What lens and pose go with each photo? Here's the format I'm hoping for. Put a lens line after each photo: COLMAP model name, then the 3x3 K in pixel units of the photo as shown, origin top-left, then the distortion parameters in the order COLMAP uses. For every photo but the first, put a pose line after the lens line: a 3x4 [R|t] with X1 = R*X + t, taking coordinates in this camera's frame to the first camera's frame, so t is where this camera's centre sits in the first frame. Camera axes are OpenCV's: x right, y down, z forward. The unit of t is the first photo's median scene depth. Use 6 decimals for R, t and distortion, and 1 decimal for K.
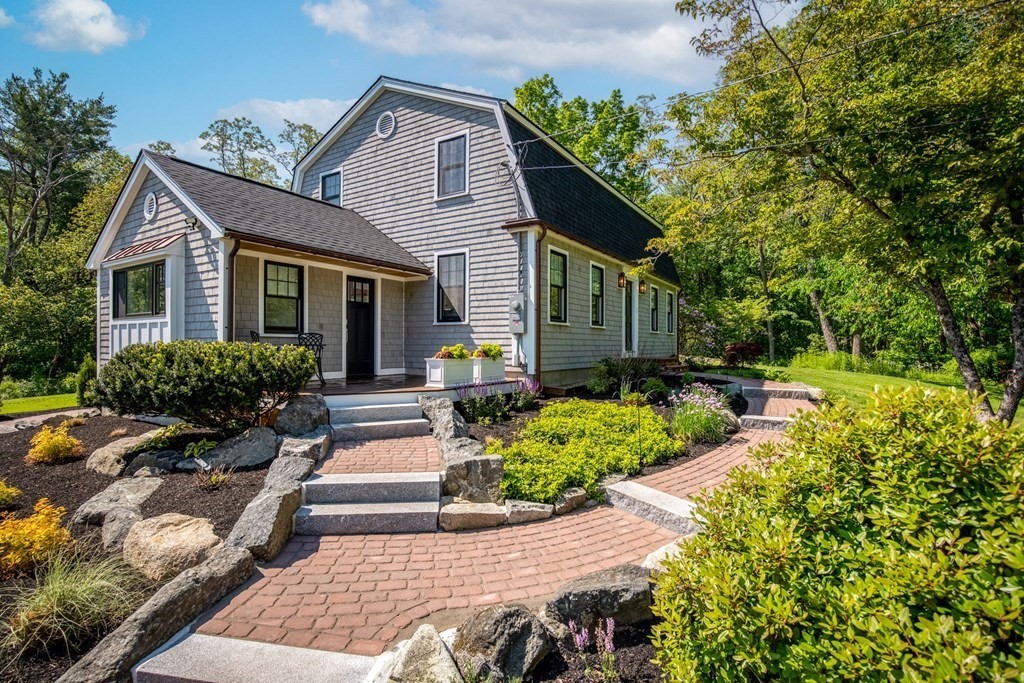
lens RADIAL K [[485.7, 0, 511.7], [0, 485.7, 346.7], [0, 0, 1]] dist [-0.034904, -0.000053]
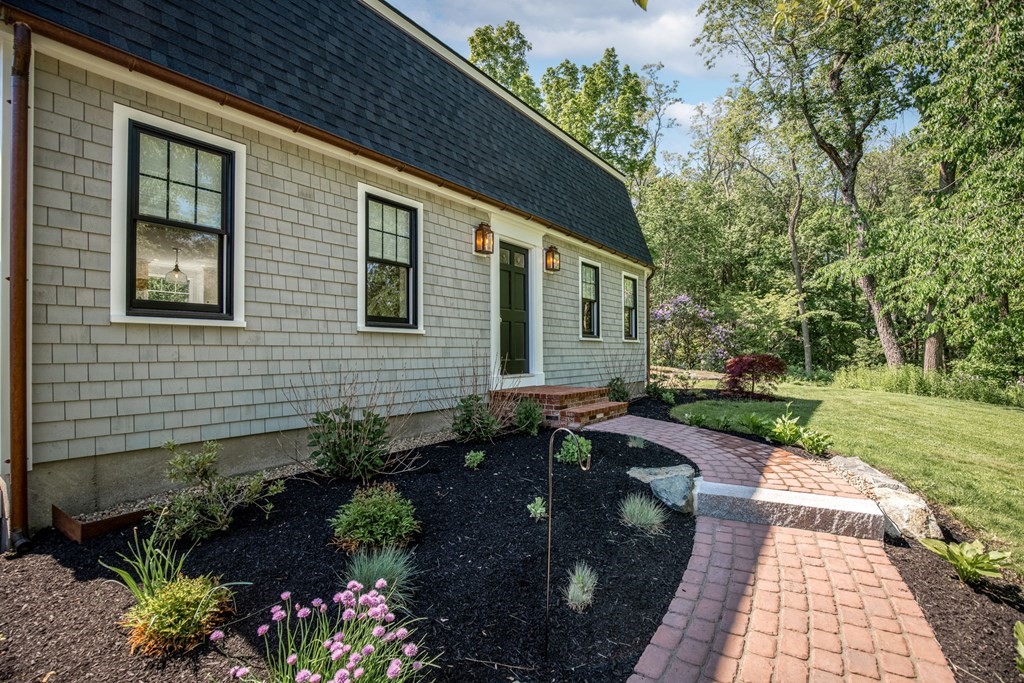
lens RADIAL K [[485.7, 0, 513.1], [0, 485.7, 347.4], [0, 0, 1]] dist [-0.034904, -0.000053]
pose [[0.997968, -0.009517, -0.062996, 0.120442], [0.008644, 0.999863, -0.014111, -0.006520], [0.063122, 0.013538, 0.997914, 0.204556]]
